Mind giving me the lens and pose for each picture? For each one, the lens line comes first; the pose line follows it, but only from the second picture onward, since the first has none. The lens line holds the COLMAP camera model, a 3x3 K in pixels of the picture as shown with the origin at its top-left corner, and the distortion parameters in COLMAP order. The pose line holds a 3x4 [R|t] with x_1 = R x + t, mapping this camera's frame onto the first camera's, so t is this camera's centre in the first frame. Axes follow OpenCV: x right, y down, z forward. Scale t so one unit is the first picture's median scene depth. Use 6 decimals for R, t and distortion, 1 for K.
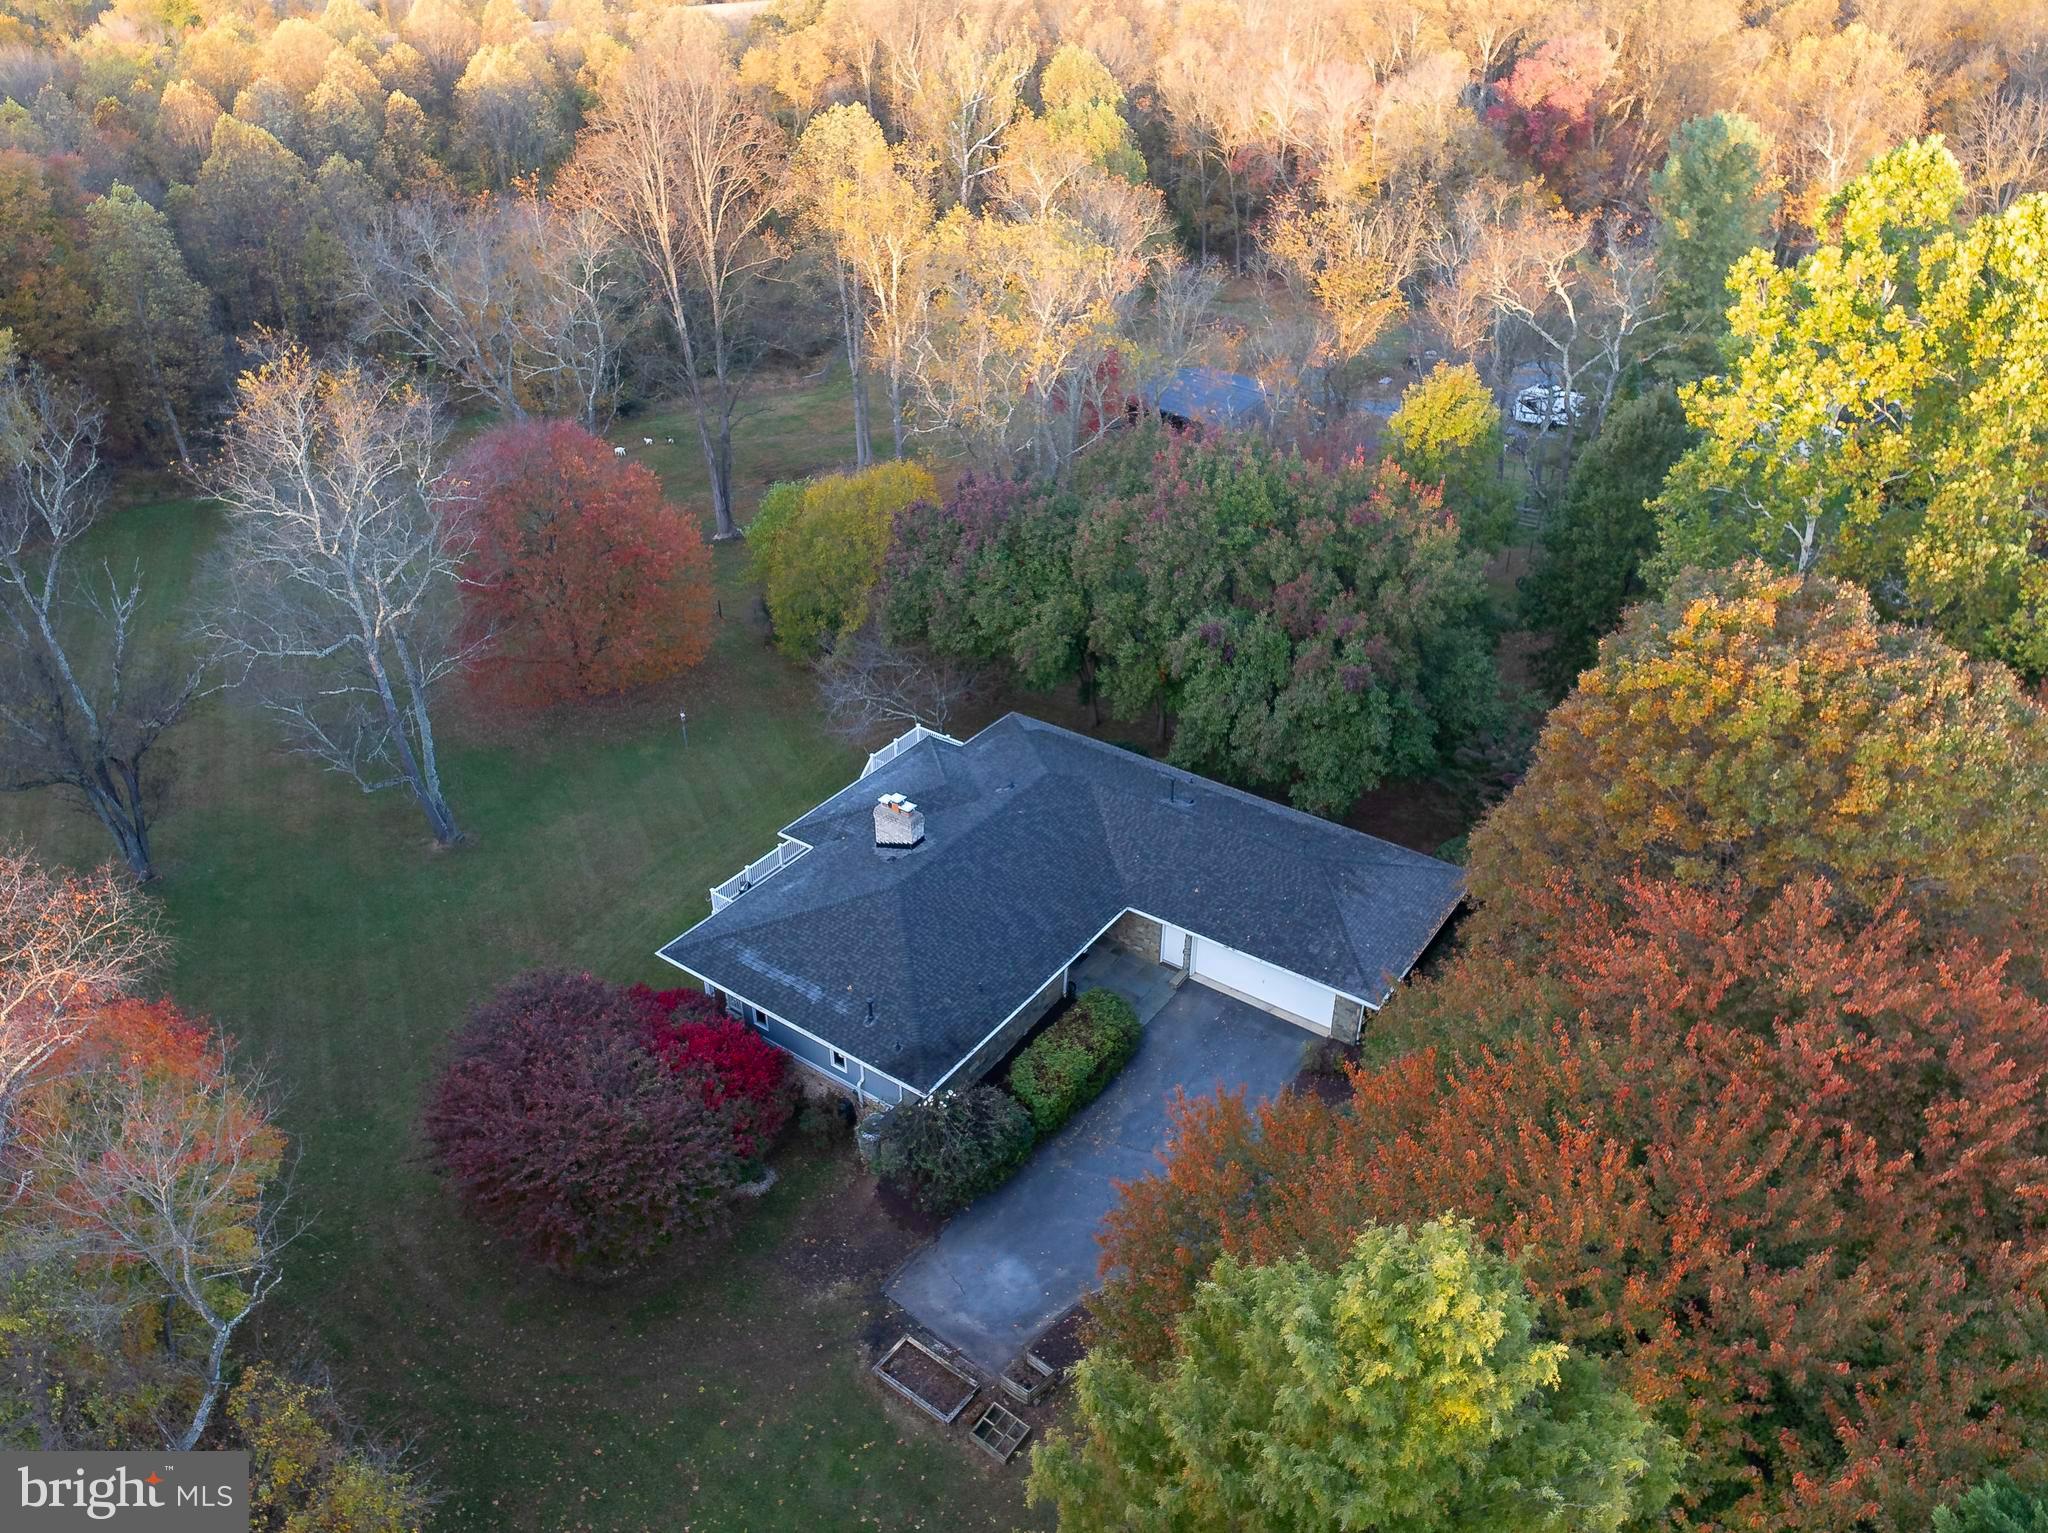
lens RADIAL K [[1444.0, 0, 1031.2], [0, 1444.0, 764.1], [0, 0, 1]] dist [-0.053014, 0.006942]
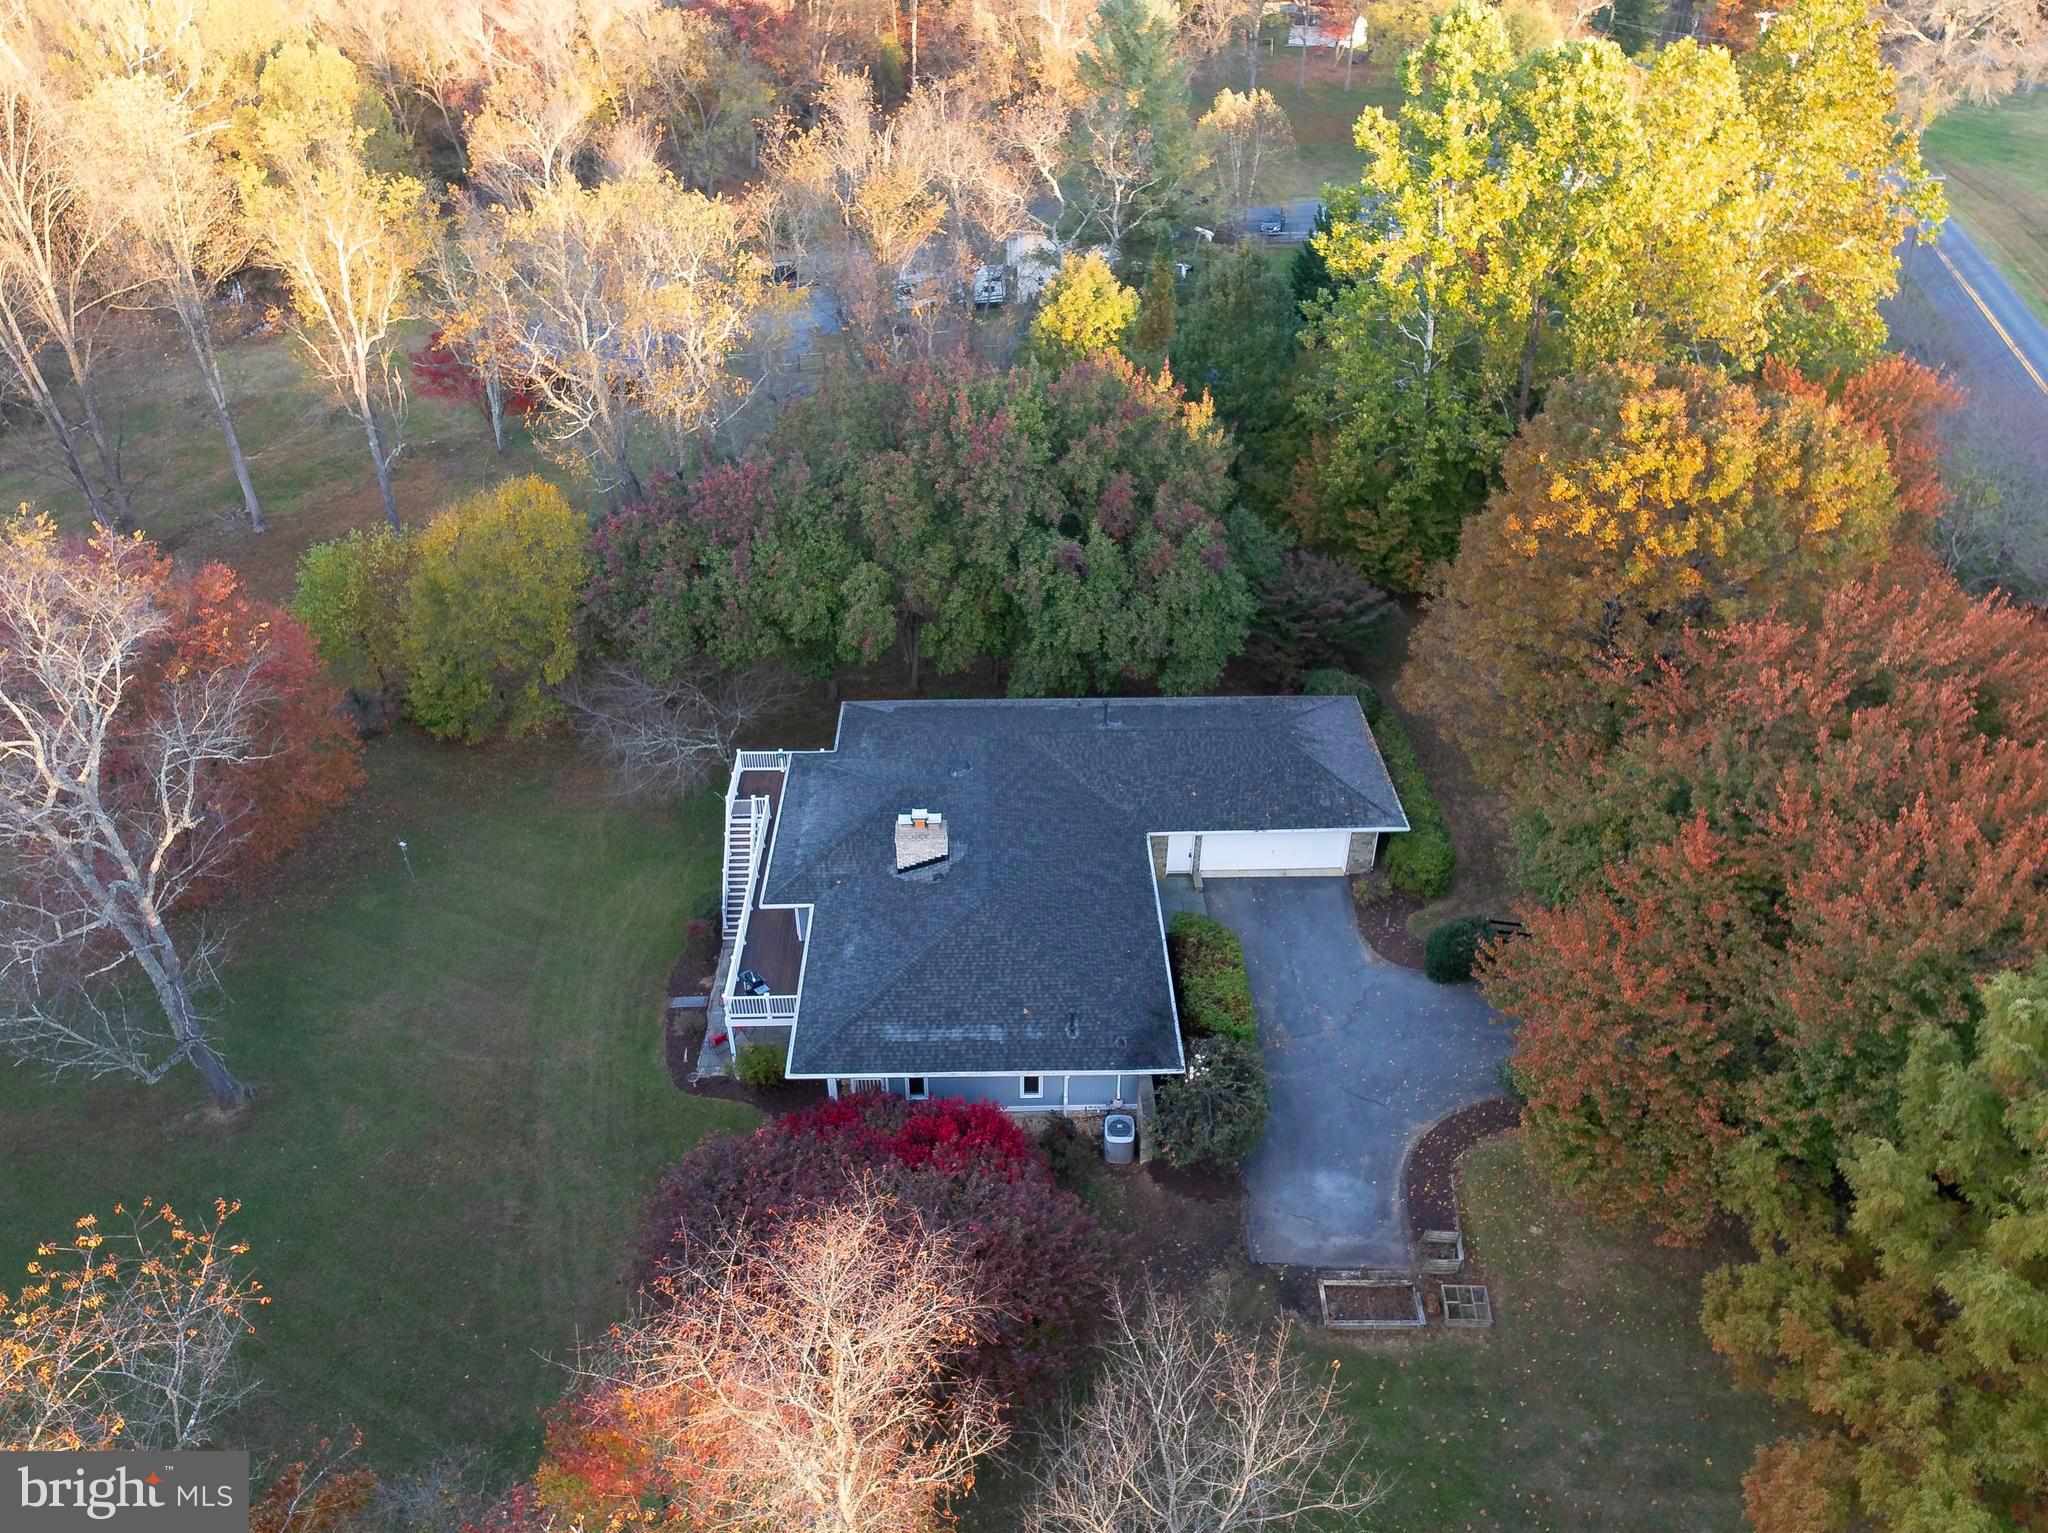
lens RADIAL K [[1444.0, 0, 1031.2], [0, 1444.0, 764.1], [0, 0, 1]] dist [-0.053014, 0.006942]
pose [[0.798120, -0.336715, 0.499627, -0.494271], [0.307874, 0.940742, 0.142189, -0.116667], [-0.517898, 0.040339, 0.854491, 0.180926]]
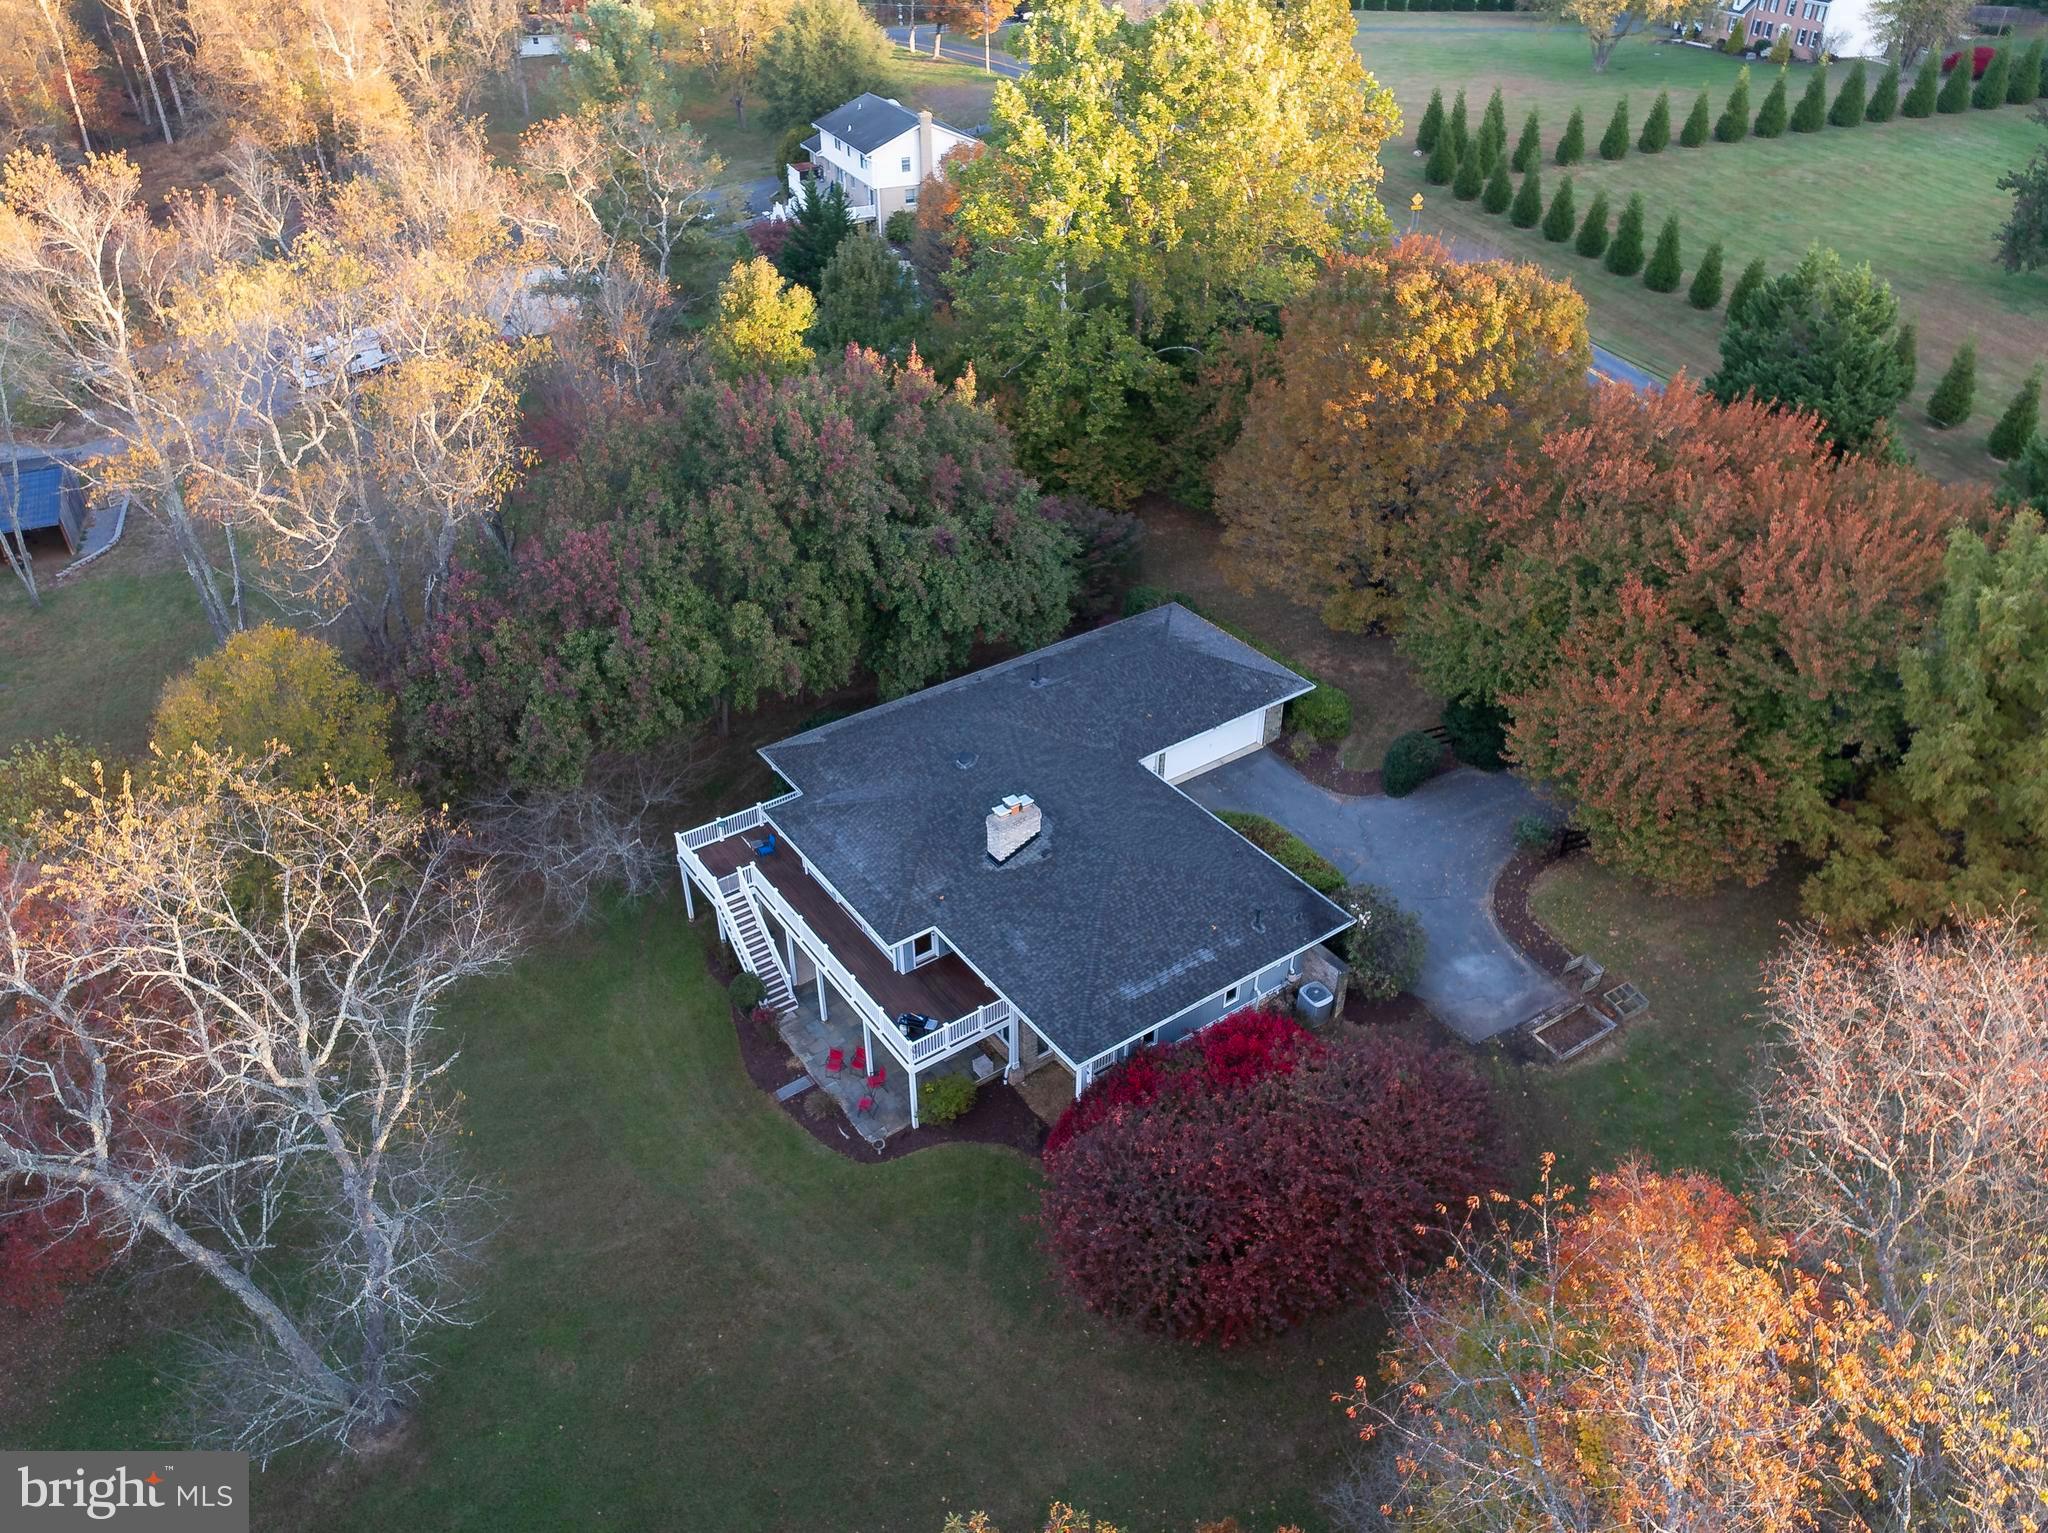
lens RADIAL K [[1444.0, 0, 1031.2], [0, 1444.0, 764.1], [0, 0, 1]] dist [-0.053014, 0.006942]
pose [[0.335328, -0.534439, 0.775841, -0.817221], [0.493107, 0.801273, 0.338831, -0.311484], [-0.802746, 0.268953, 0.532225, 0.498005]]
